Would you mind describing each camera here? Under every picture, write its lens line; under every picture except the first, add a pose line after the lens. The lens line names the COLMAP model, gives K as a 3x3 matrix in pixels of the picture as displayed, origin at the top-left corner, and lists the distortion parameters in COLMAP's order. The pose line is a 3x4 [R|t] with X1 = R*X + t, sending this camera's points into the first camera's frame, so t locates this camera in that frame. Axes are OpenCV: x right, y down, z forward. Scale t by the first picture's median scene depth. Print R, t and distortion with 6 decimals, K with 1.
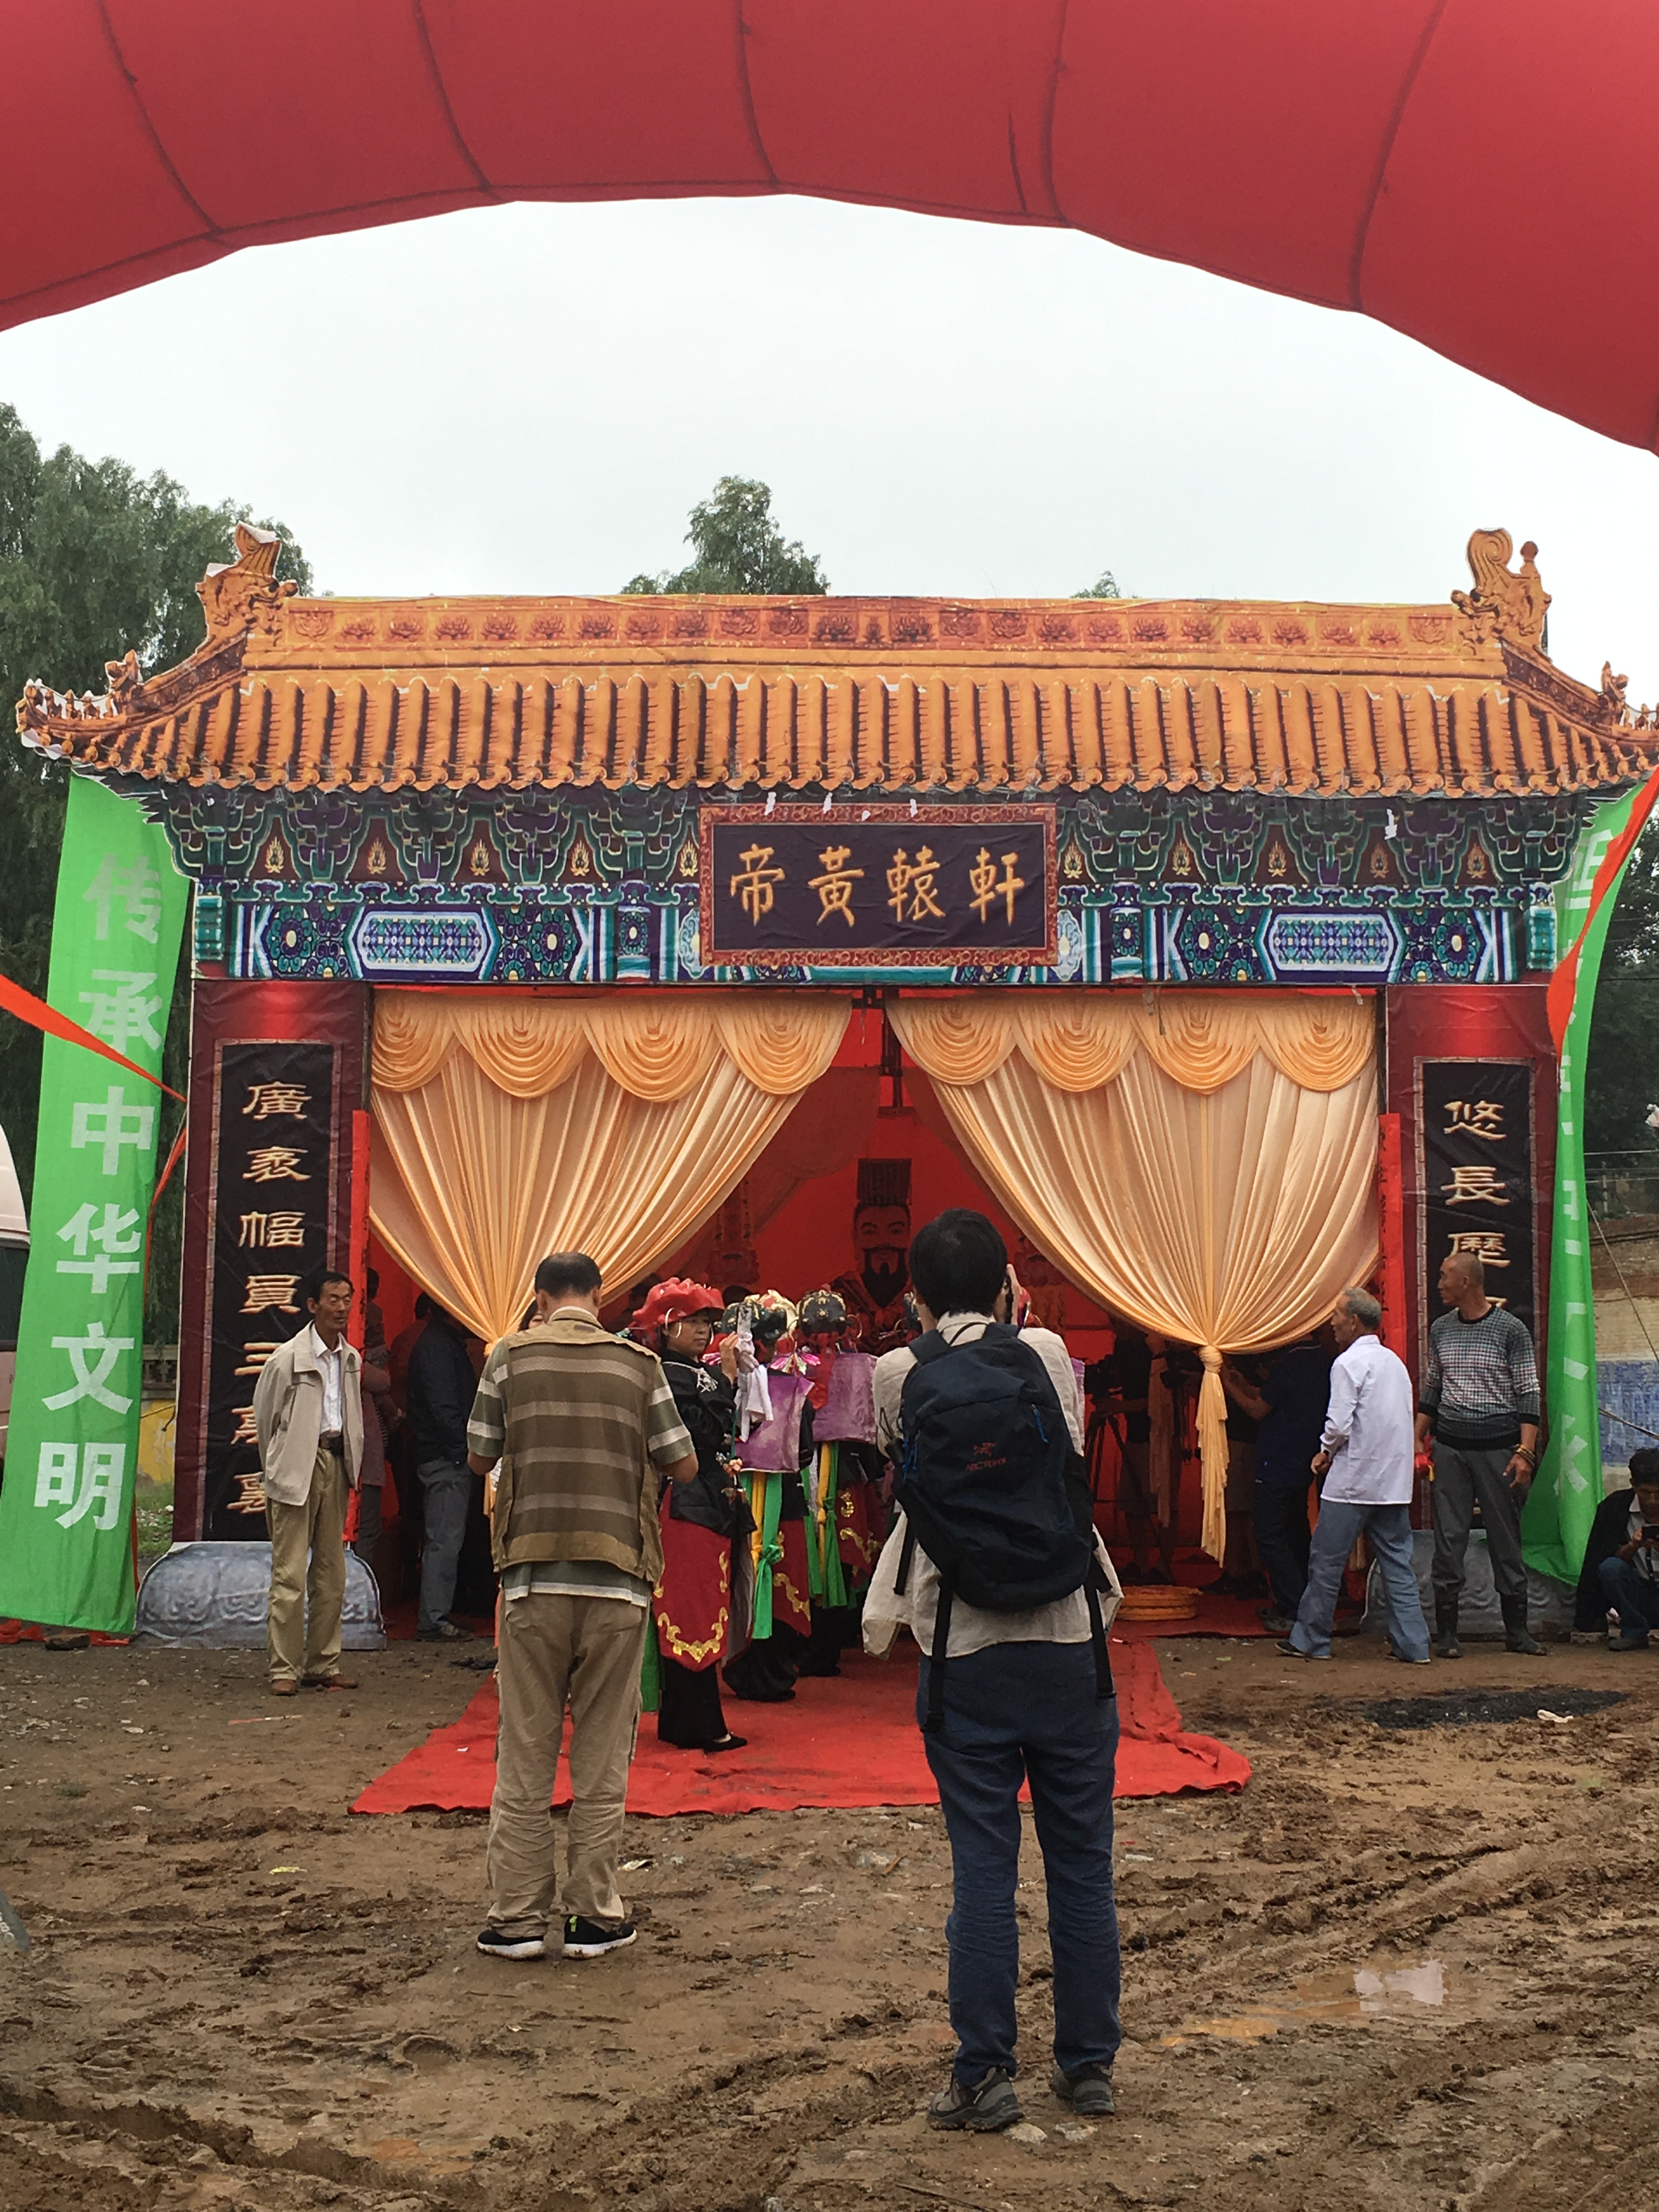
lens RADIAL K [[3112.9, 0, 825.4], [0, 3112.9, 1103.0], [0, 0, 1]] dist [0.038130, 0.000000]
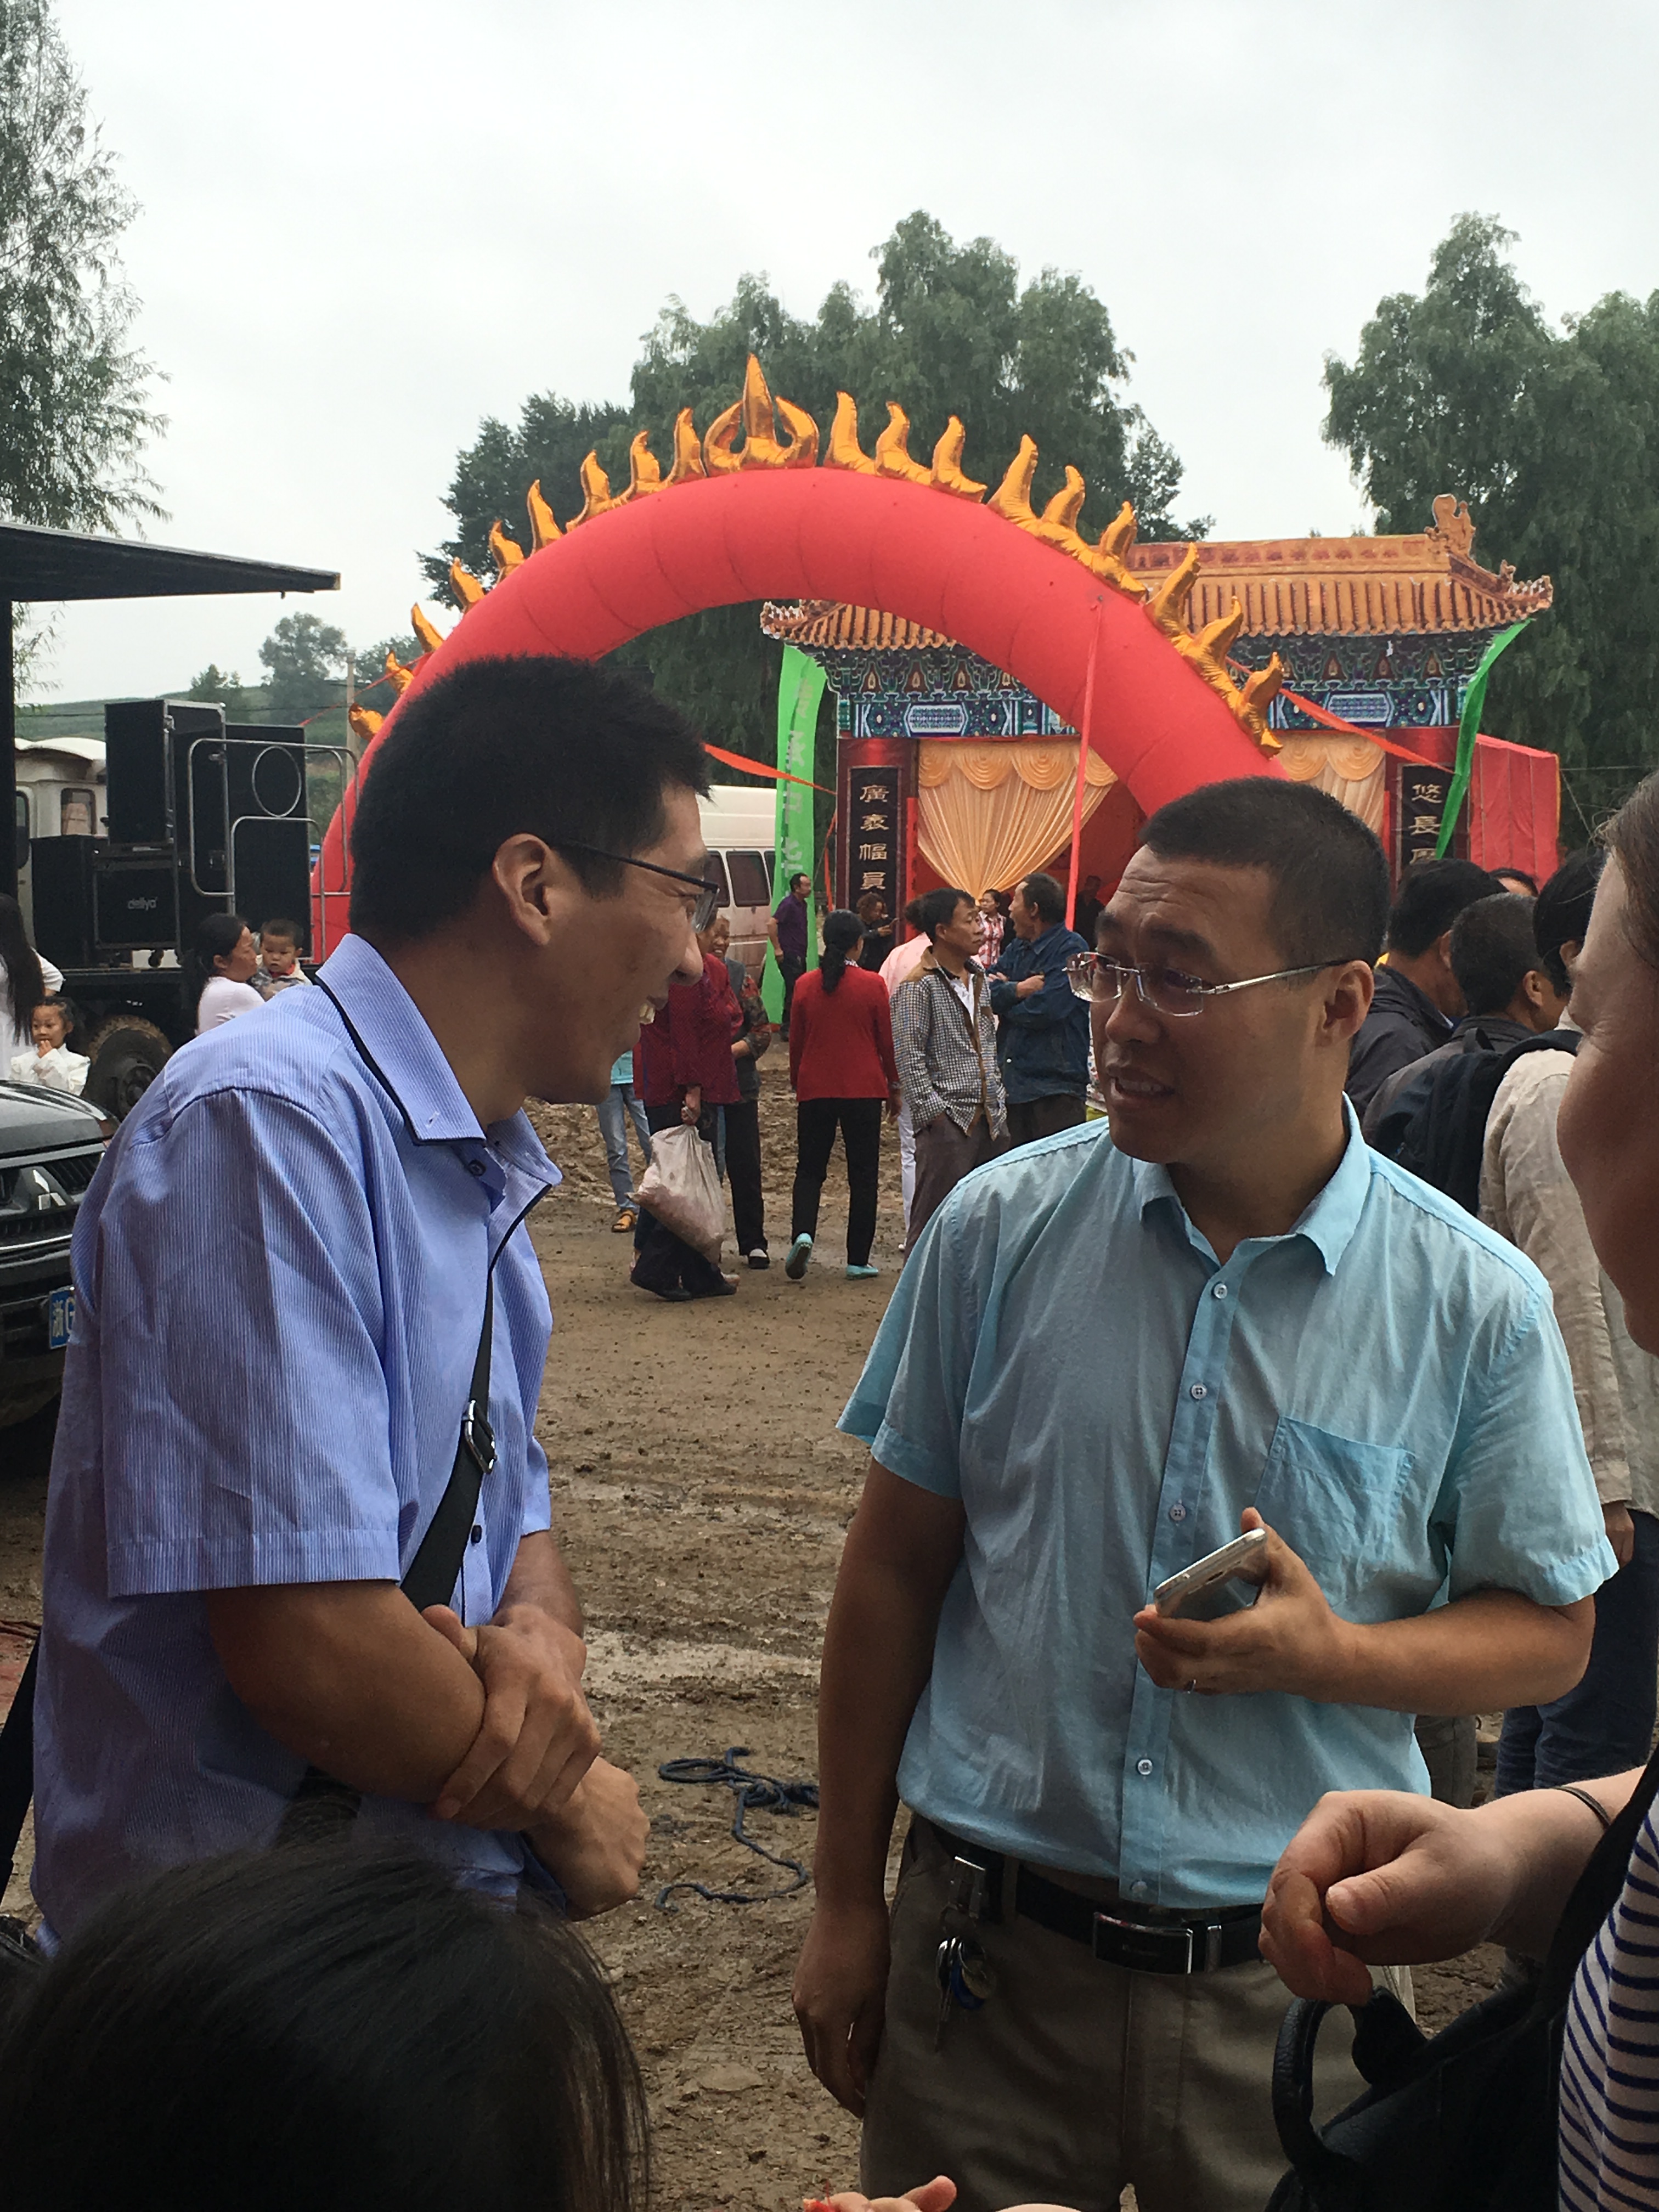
lens RADIAL K [[3112.9, 0, 830.8], [0, 3112.9, 1106.7], [0, 0, 1]] dist [0.038130, 0.000000]
pose [[0.935990, 0.024450, -0.351177, 0.567649], [0.038438, 0.984522, 0.170994, -0.158345], [0.349922, -0.173548, 0.920563, -1.069030]]
